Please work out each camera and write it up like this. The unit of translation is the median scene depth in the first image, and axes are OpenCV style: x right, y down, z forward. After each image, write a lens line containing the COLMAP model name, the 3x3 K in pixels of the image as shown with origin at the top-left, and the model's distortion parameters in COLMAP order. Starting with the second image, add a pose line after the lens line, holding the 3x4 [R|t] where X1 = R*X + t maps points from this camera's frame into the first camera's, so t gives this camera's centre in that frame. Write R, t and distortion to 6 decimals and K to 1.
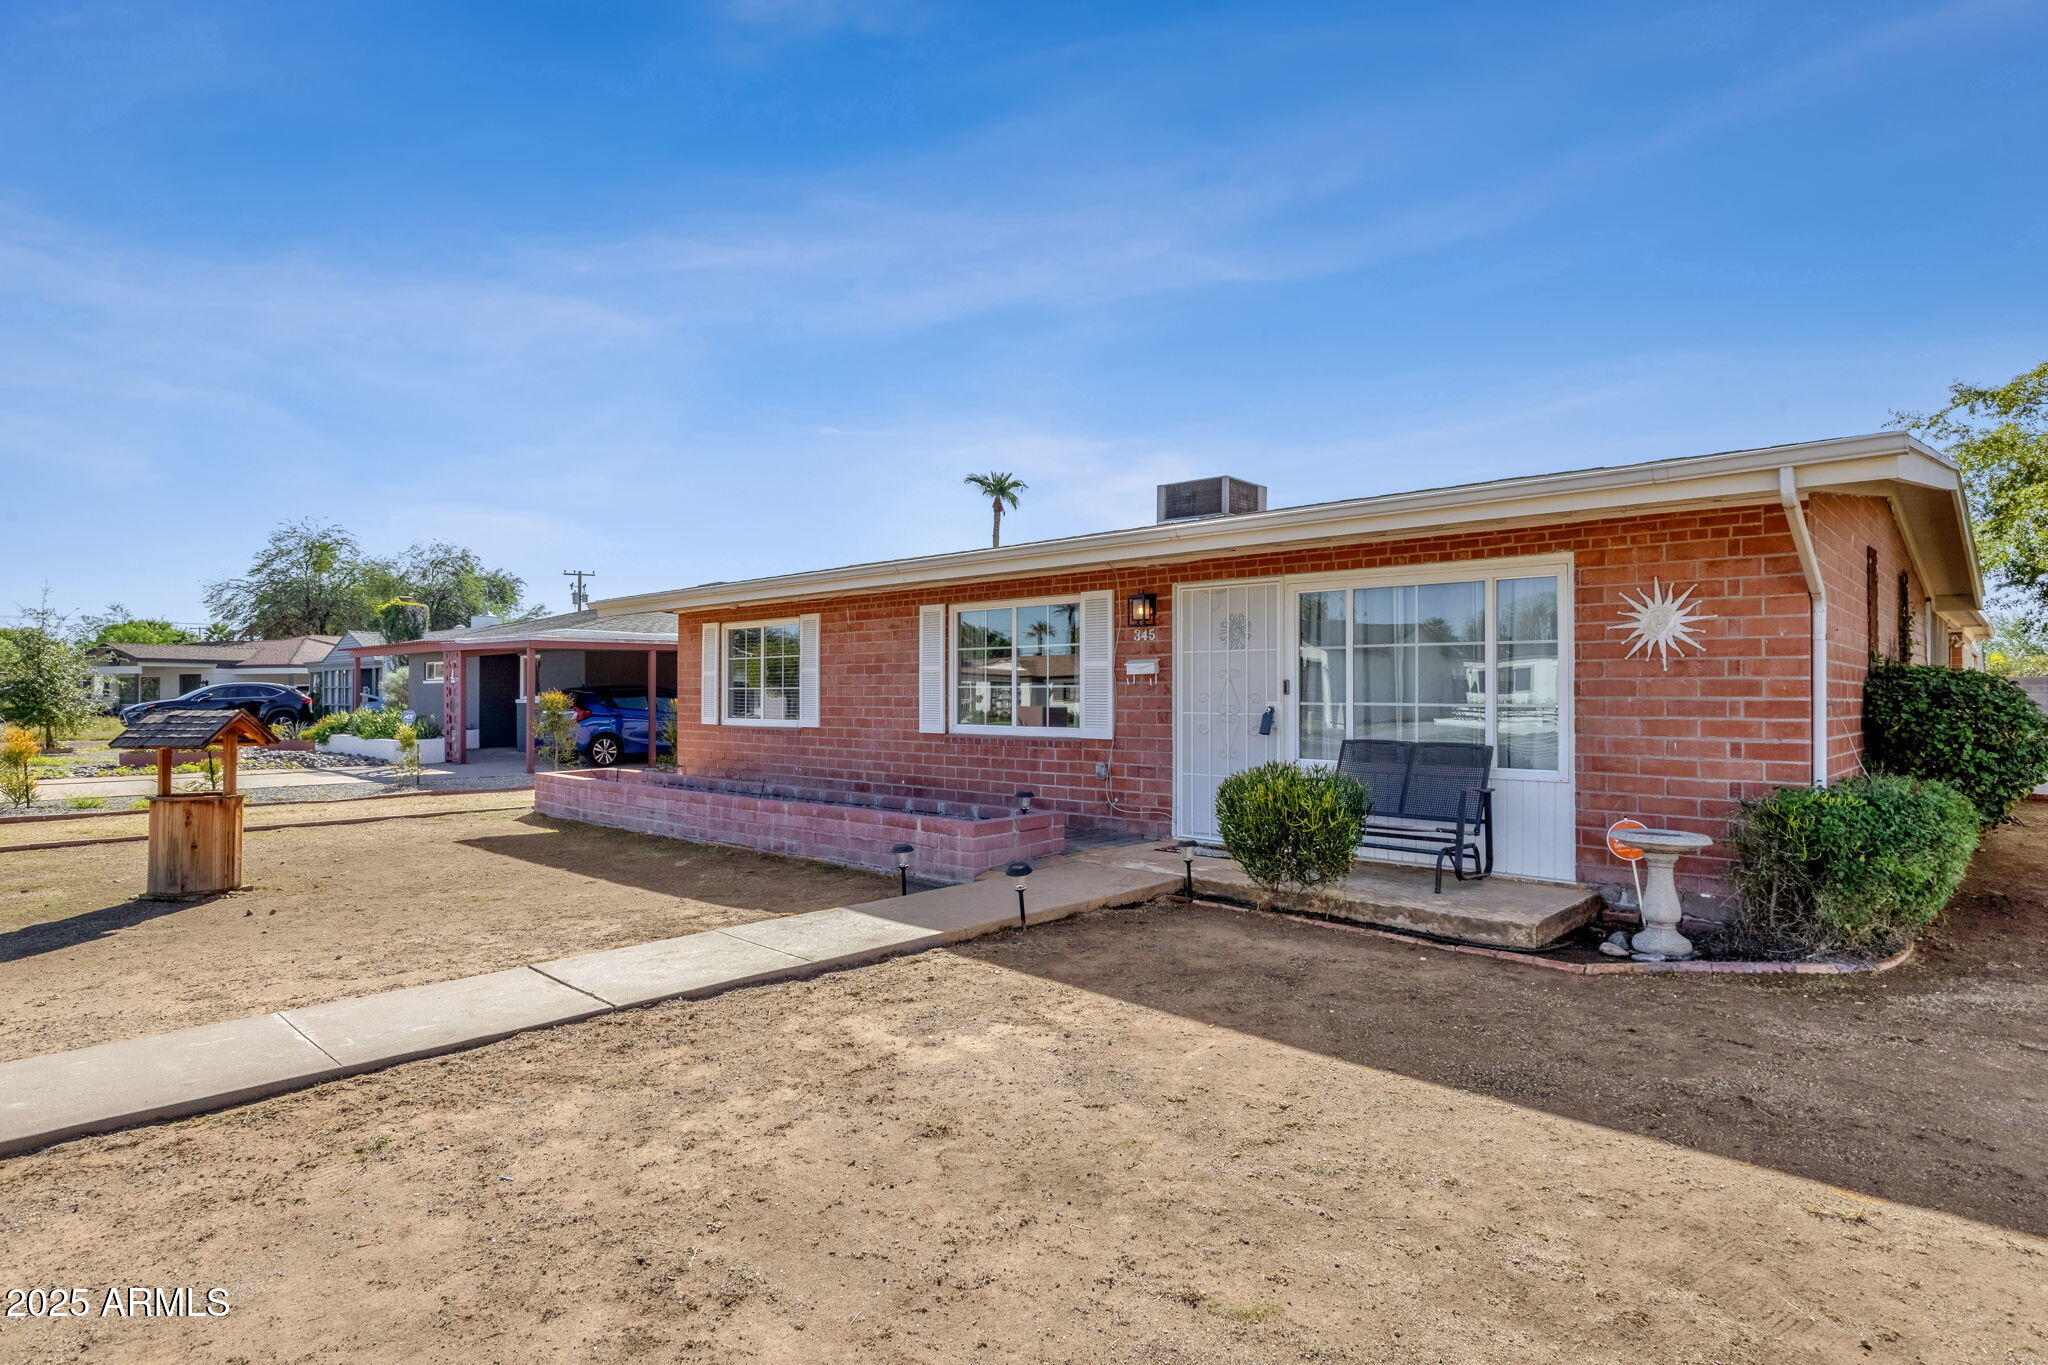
lens RADIAL K [[1060.1, 0, 1029.2], [0, 1060.1, 684.2], [0, 0, 1]] dist [0.006554, 0.001672]
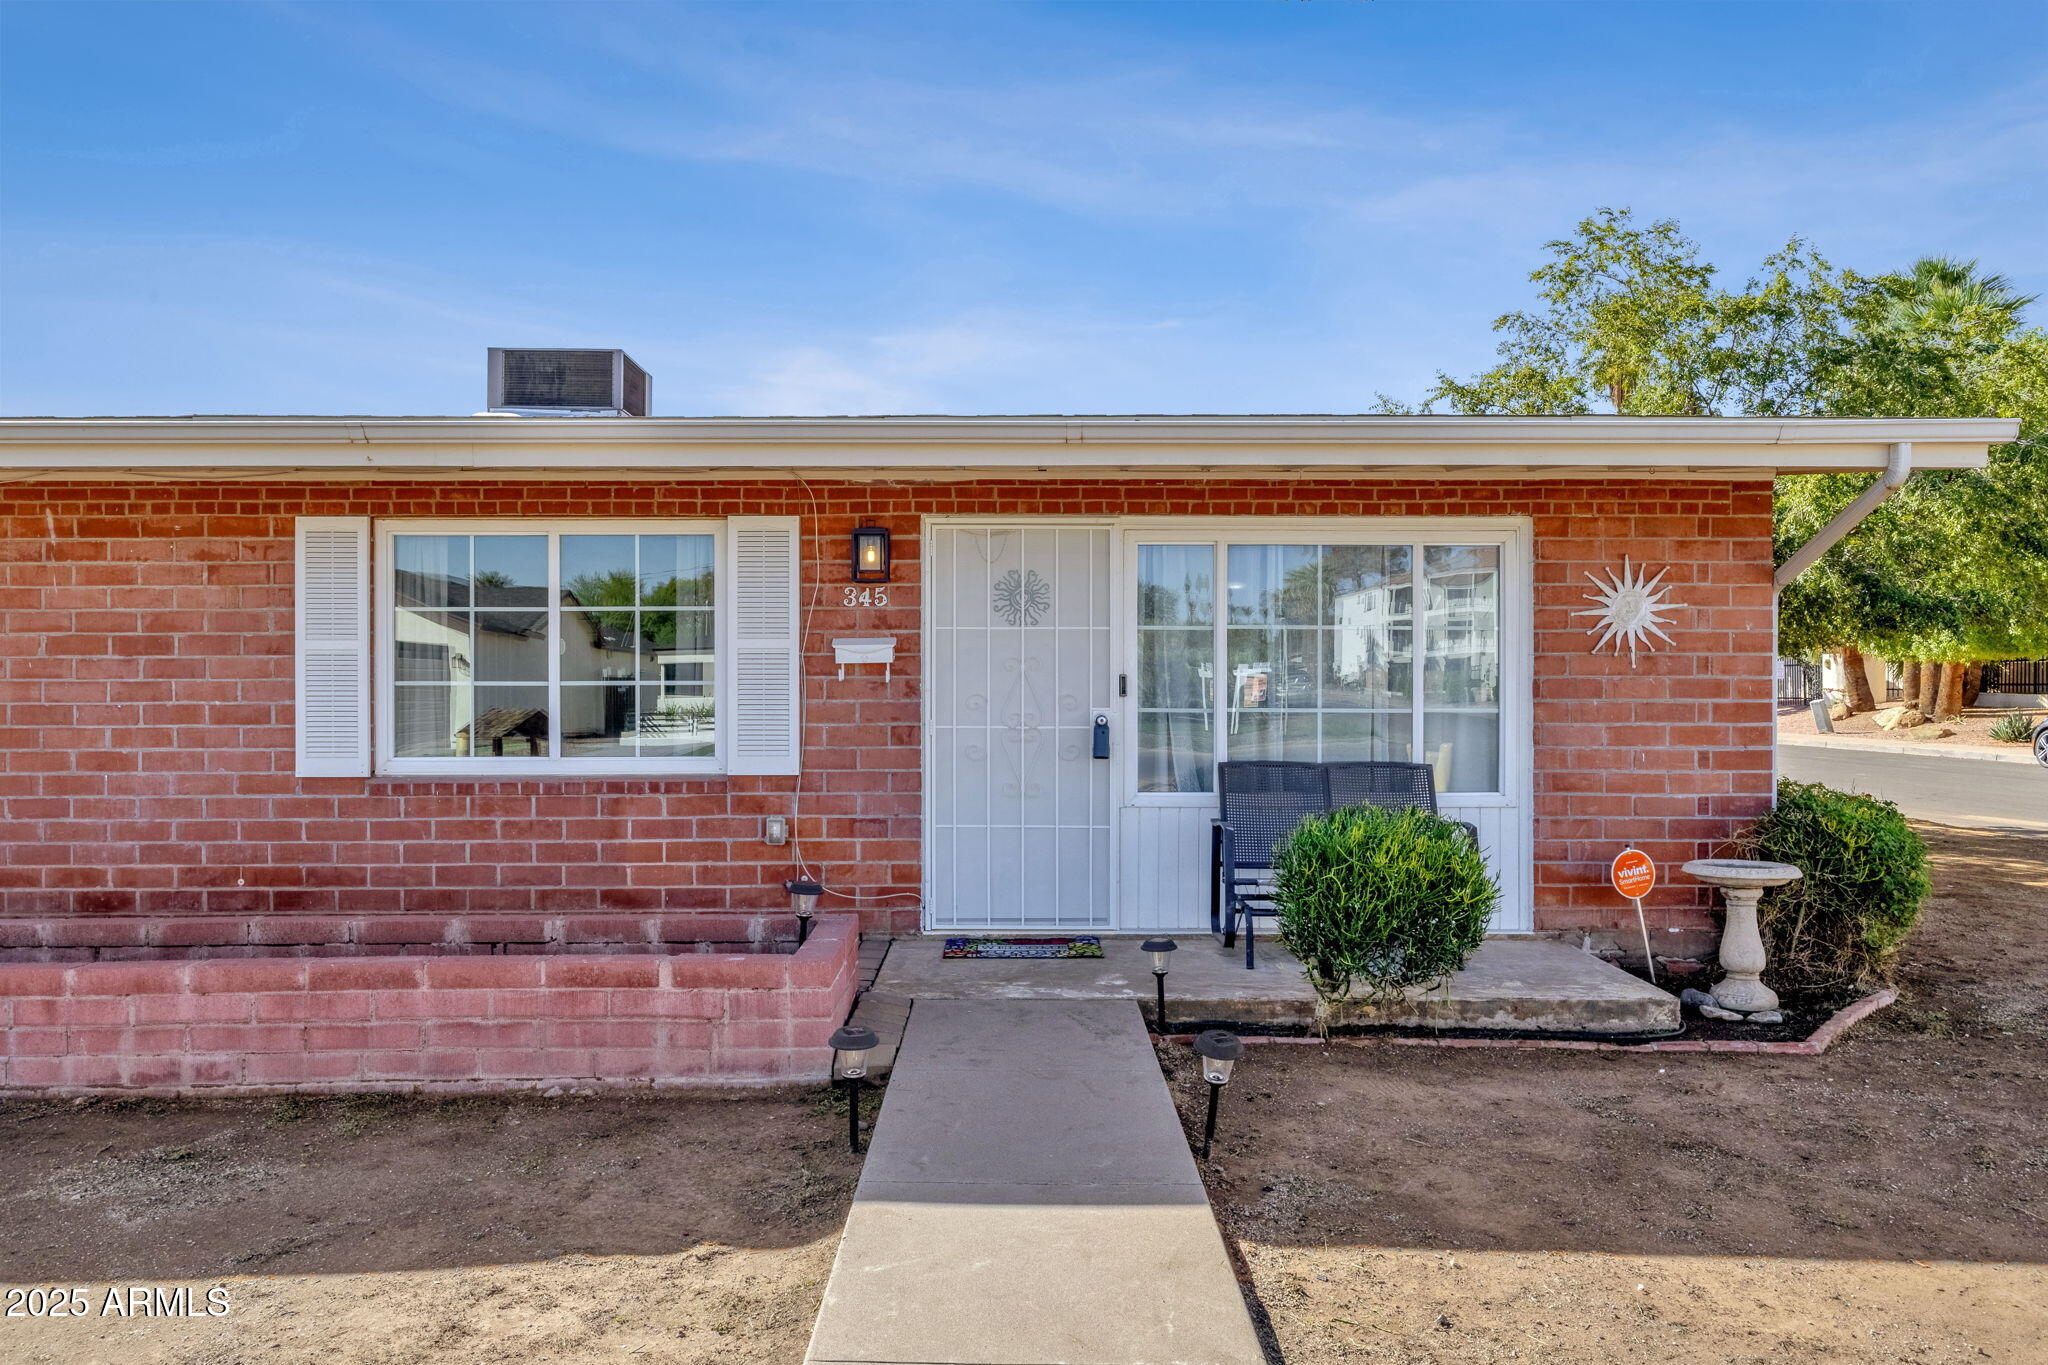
lens RADIAL K [[1383.8, 0, 1005.1], [0, 1383.8, 685.9], [0, 0, 1]] dist [0.016546, -0.002047]
pose [[0.733045, -0.002761, 0.680174, -0.353458], [-0.004686, 0.999948, 0.009109, -0.004172], [-0.680164, -0.009864, 0.732994, 0.370714]]
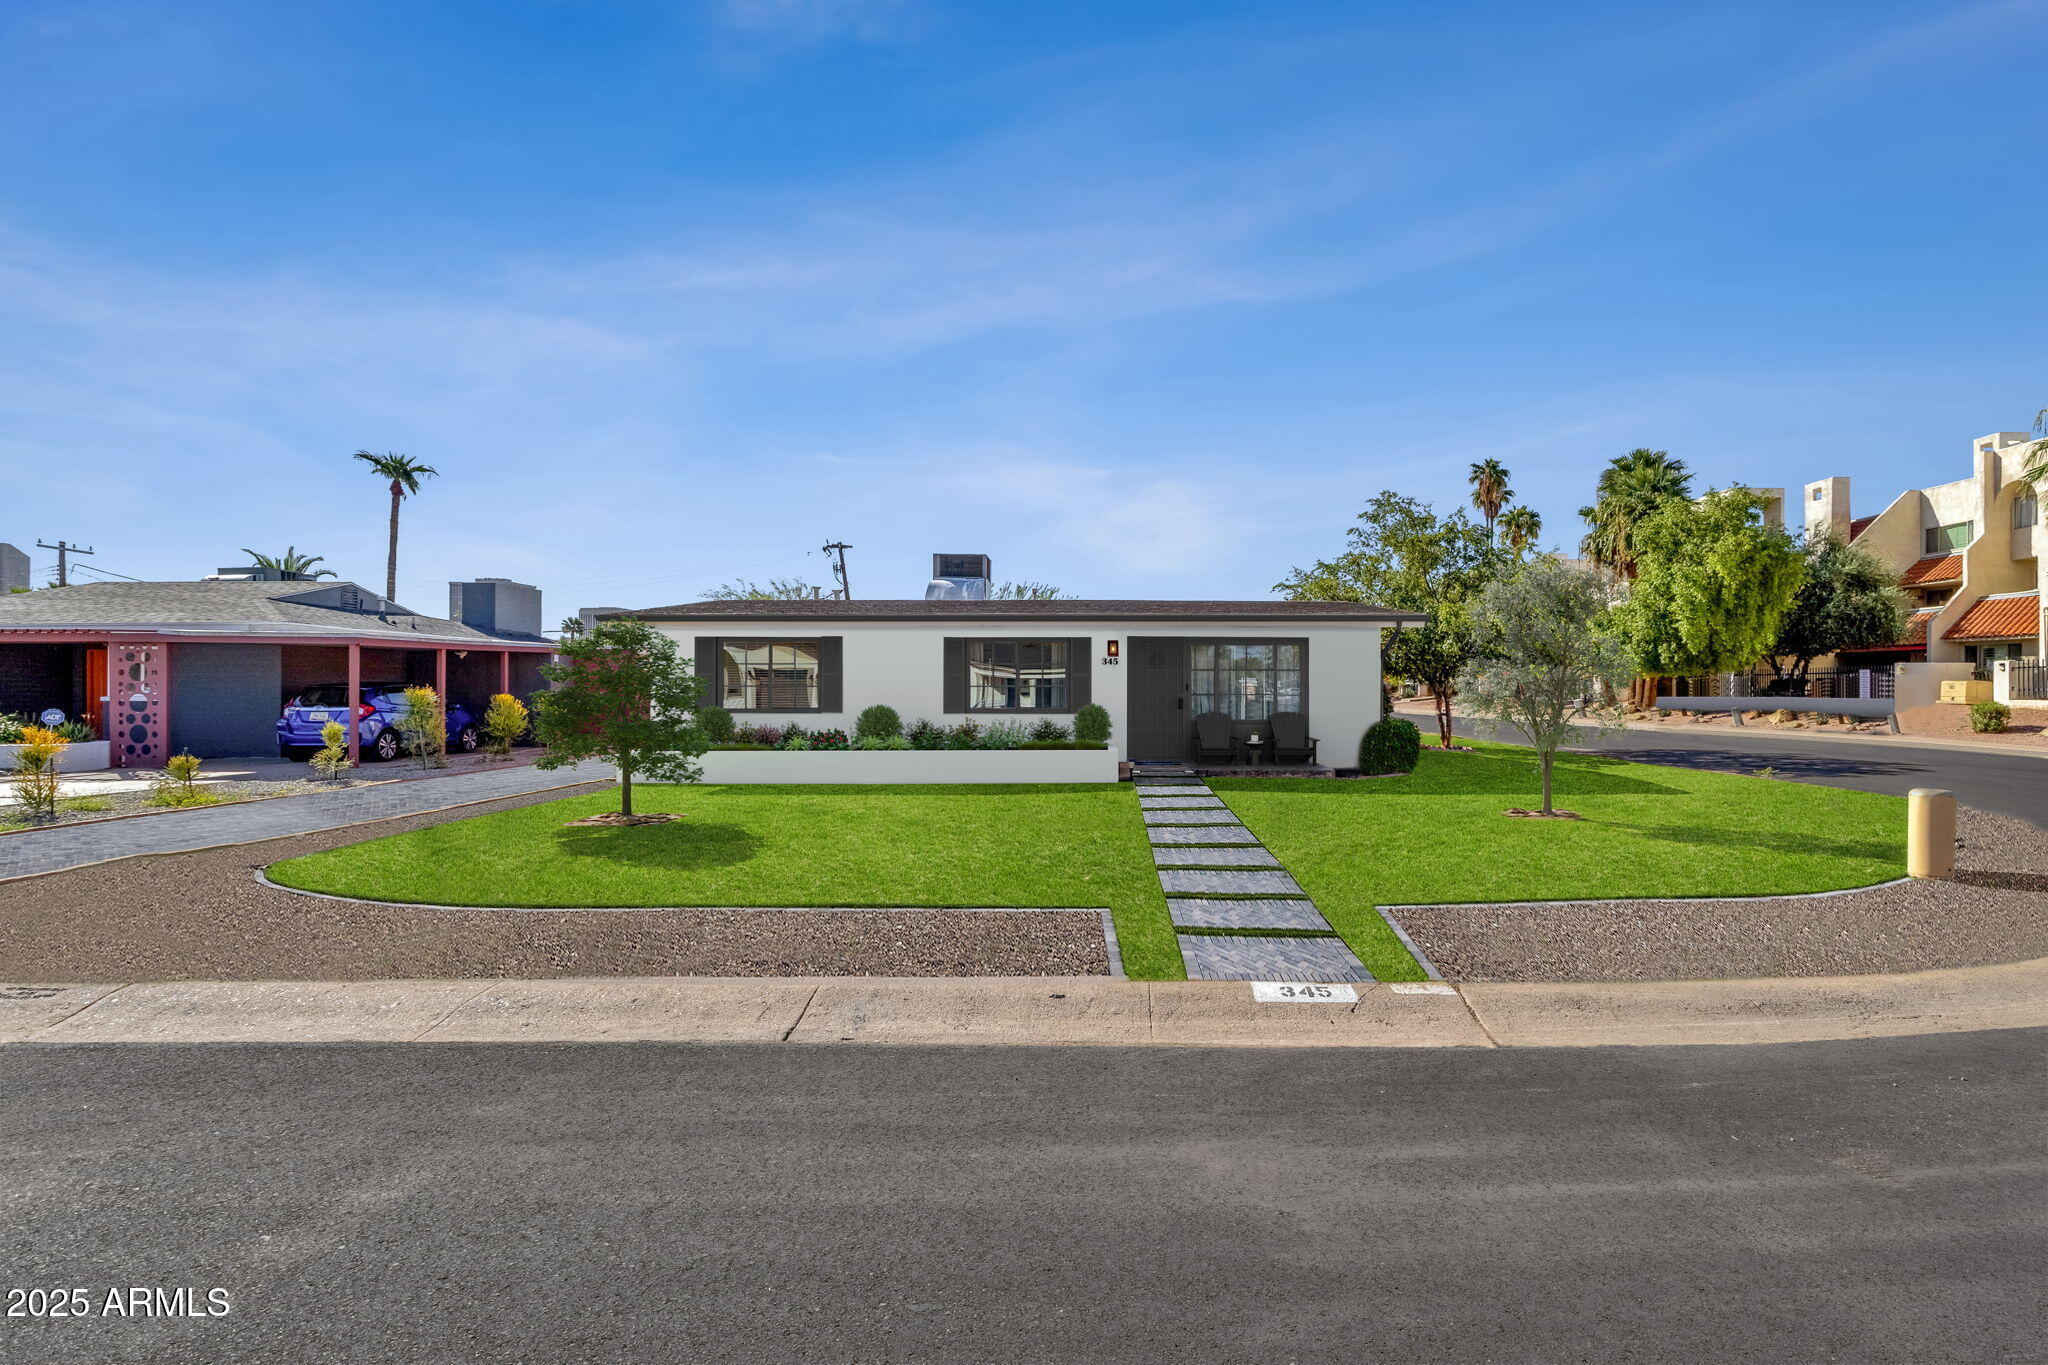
lens RADIAL K [[1004.5, 0, 1036.8], [0, 1004.5, 689.8], [0, 0, 1]] dist [0.007329, -0.000509]
pose [[0.768771, 0.001006, 0.639523, -1.206584], [-0.006856, 0.999954, 0.006669, -0.001800], [-0.639488, -0.009511, 0.768743, -0.375932]]
